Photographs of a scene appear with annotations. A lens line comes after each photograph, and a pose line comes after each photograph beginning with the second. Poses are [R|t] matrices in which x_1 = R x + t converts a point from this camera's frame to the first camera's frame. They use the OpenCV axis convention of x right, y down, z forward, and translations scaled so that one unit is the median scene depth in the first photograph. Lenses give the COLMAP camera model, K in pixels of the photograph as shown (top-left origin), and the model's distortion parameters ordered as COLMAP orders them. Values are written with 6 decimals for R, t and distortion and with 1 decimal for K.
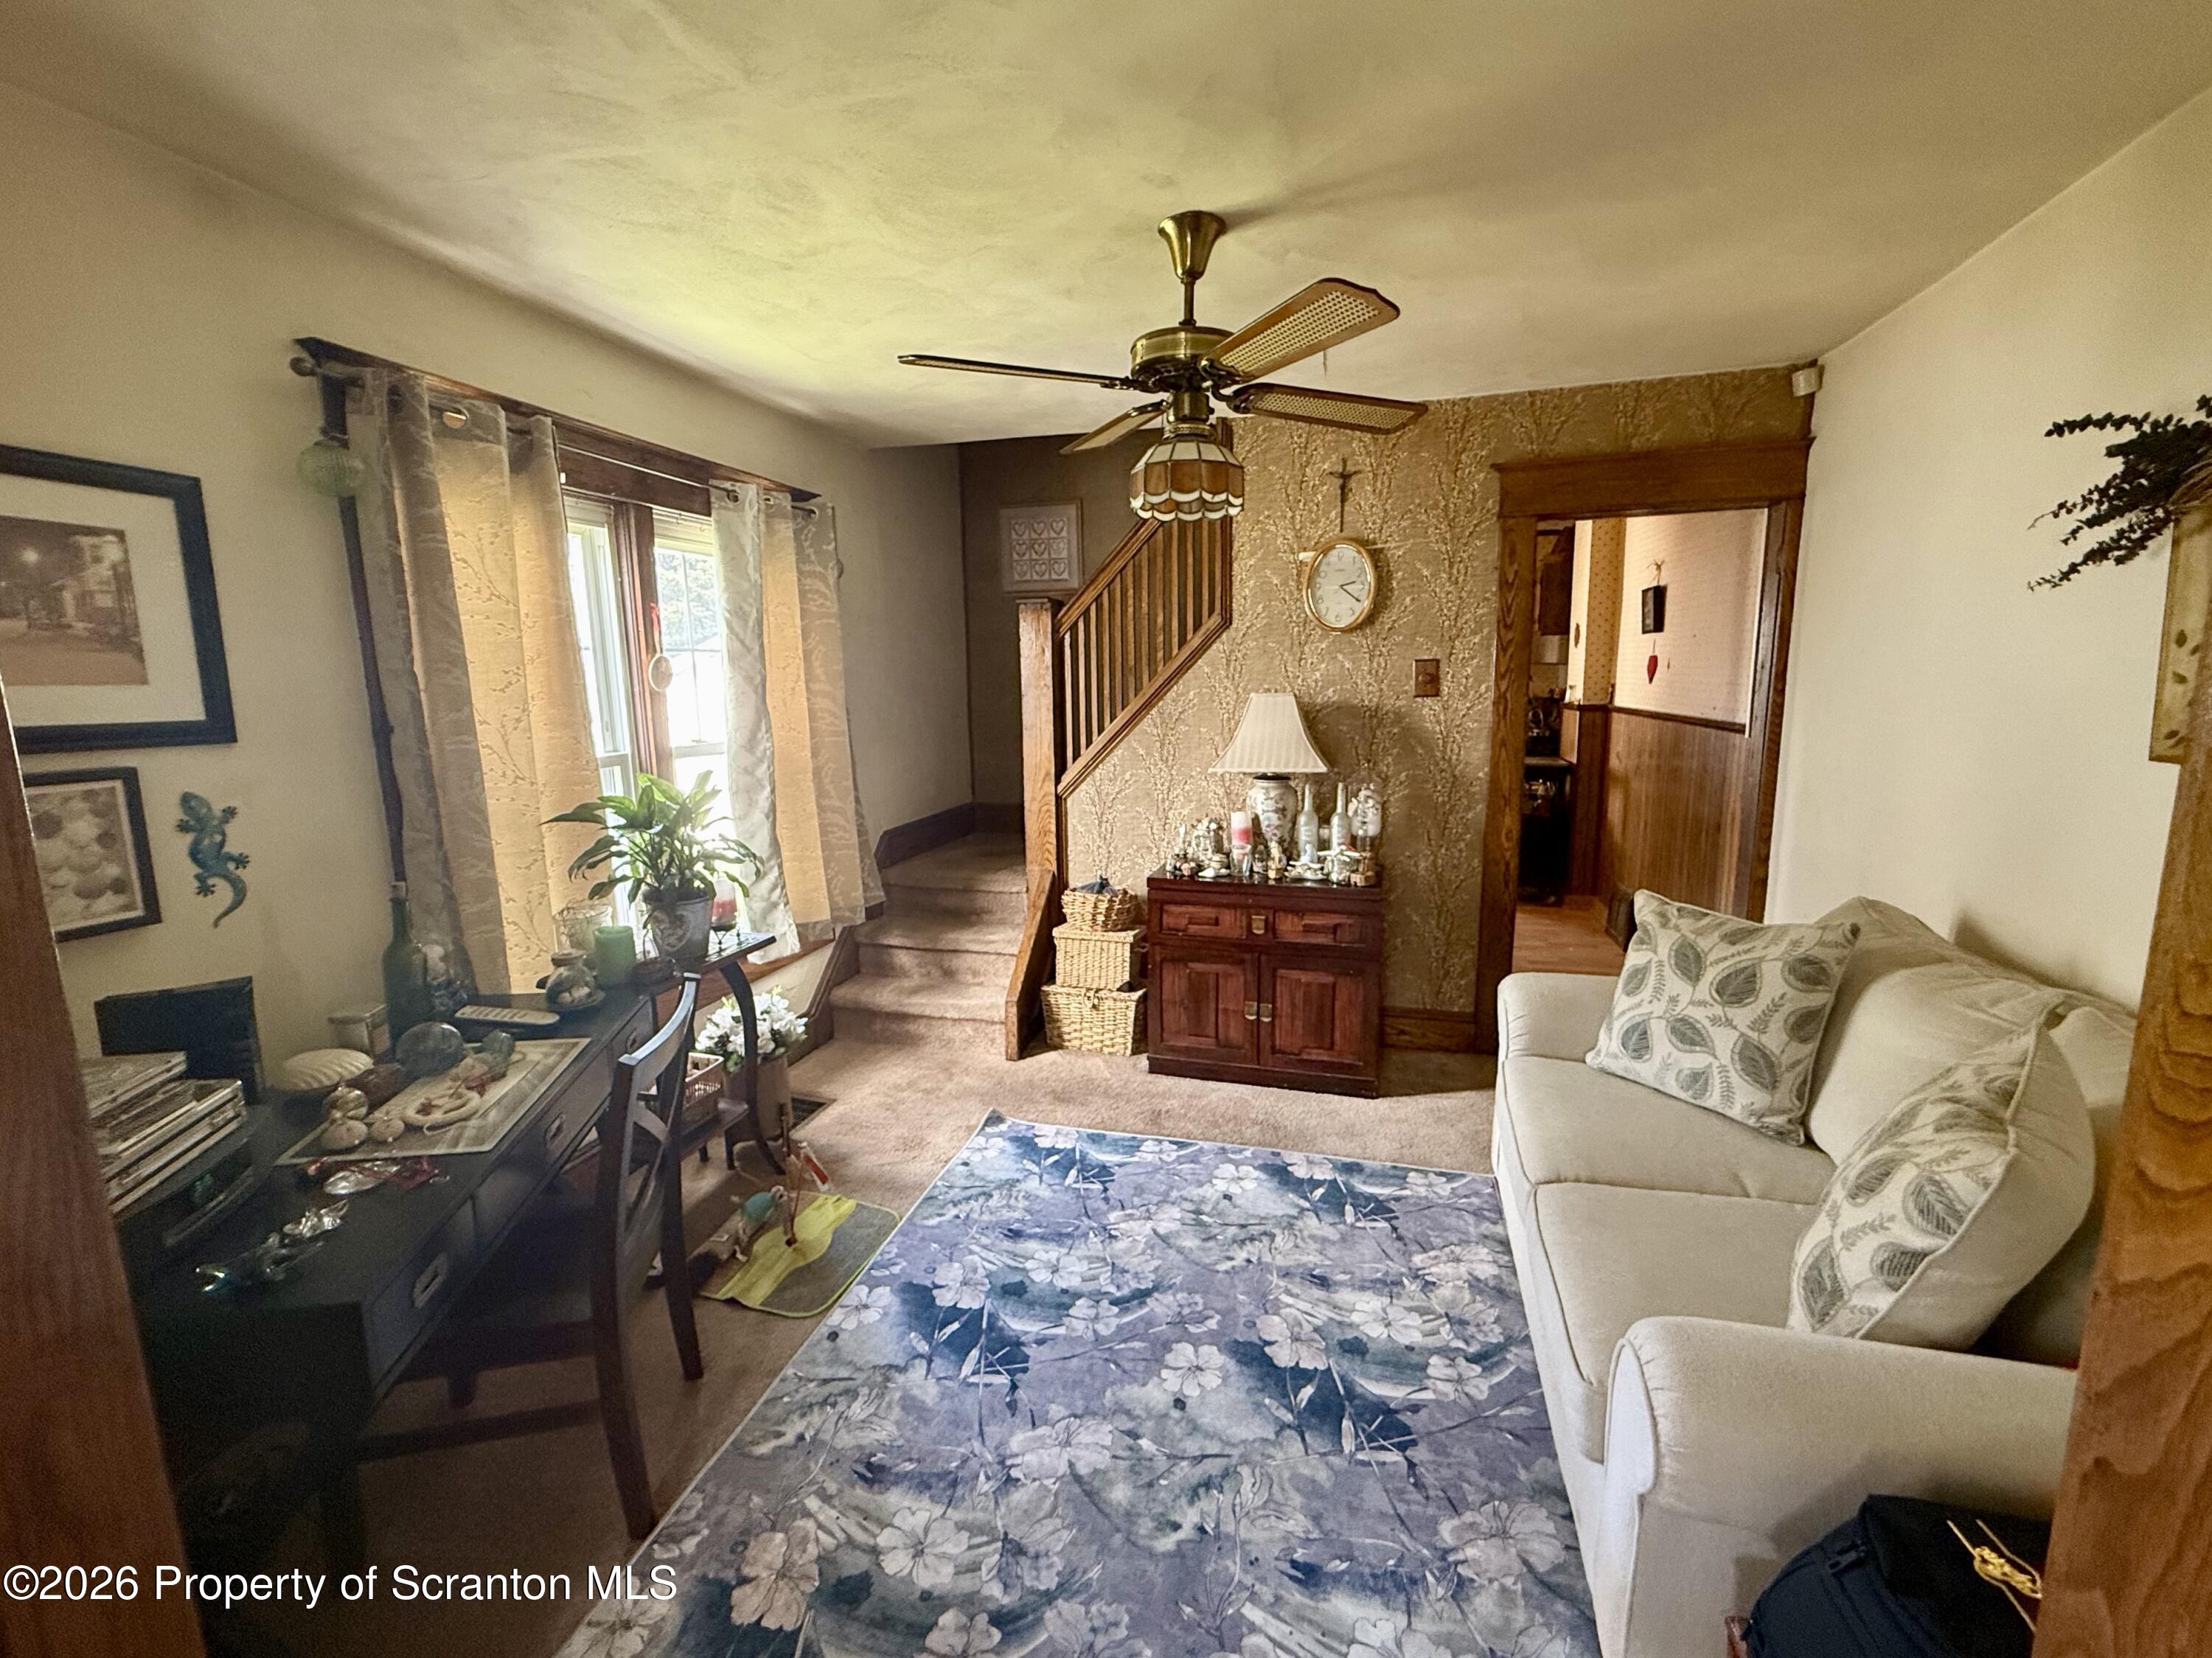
lens RADIAL K [[920.1, 0, 1093.0], [0, 920.1, 841.4], [0, 0, 1]] dist [0.000019, -0.001106]
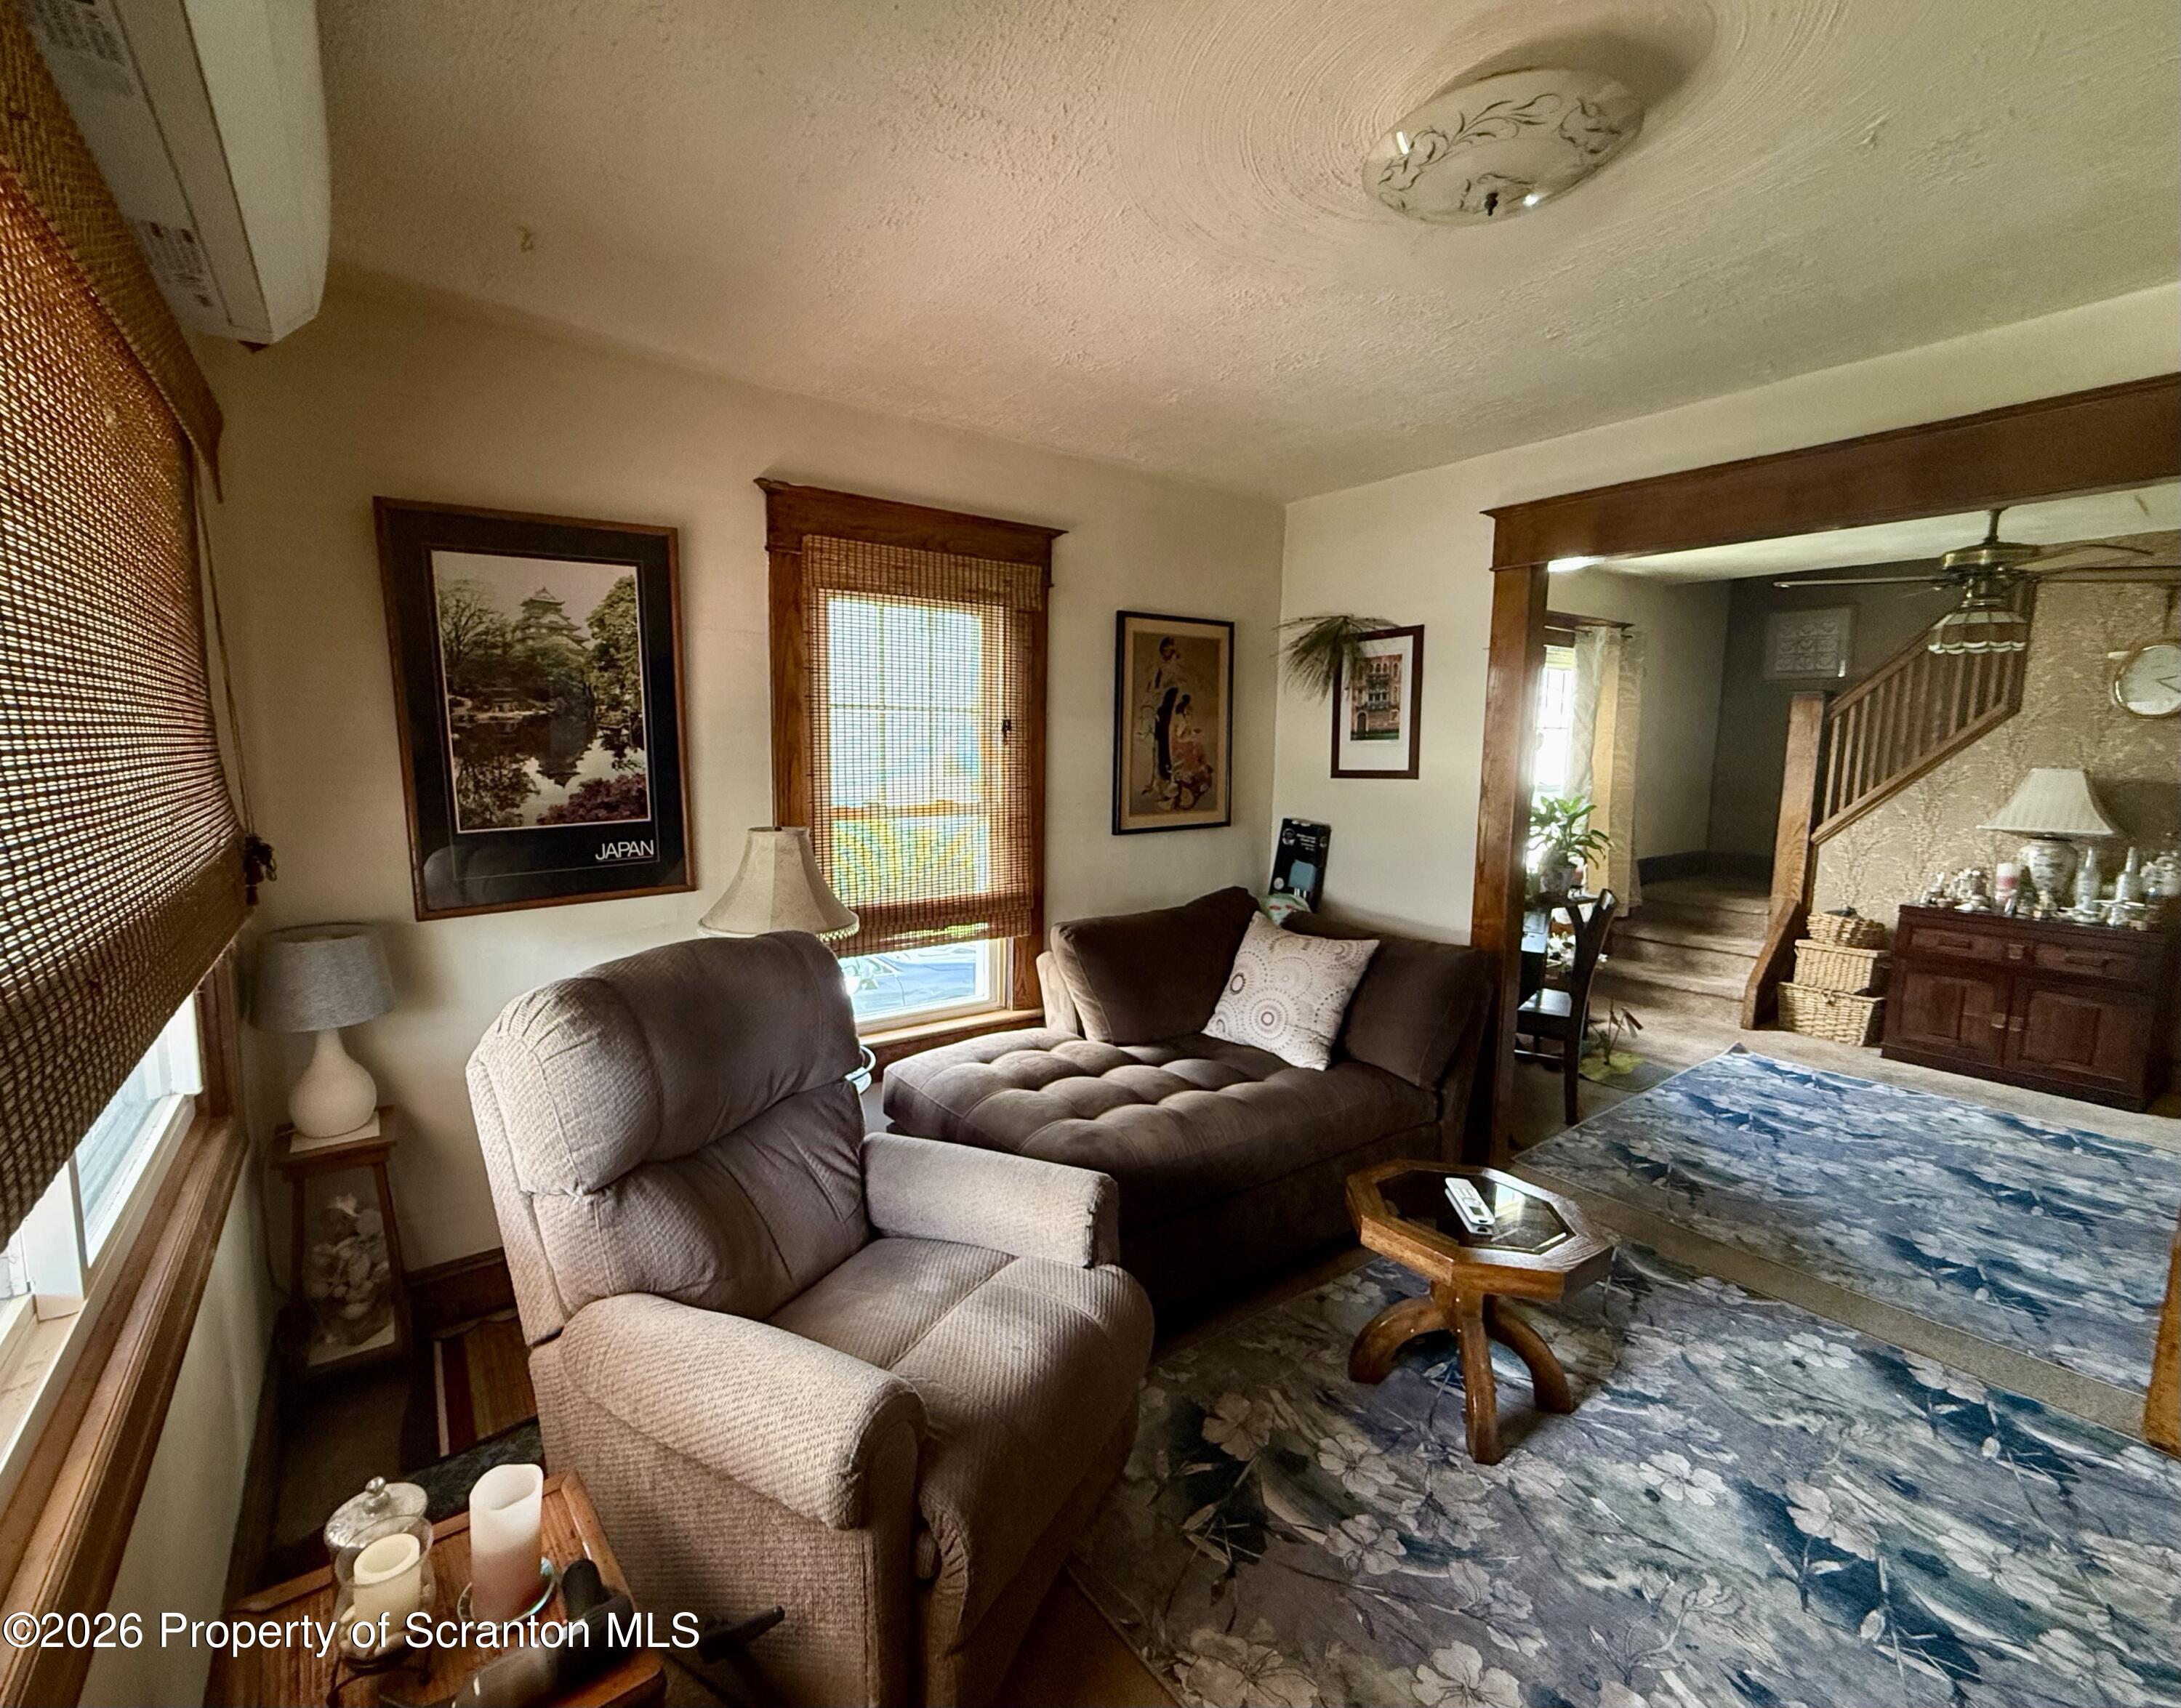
lens RADIAL K [[930.6, 0, 1037.5], [0, 930.6, 862.0], [0, 0, 1]] dist [-0.004237, 0.001135]
pose [[0.776348, 0.103631, -0.621727, -0.081881], [-0.134018, 0.990977, -0.002169, 0.151428], [0.615892, 0.085006, 0.783231, -0.819756]]
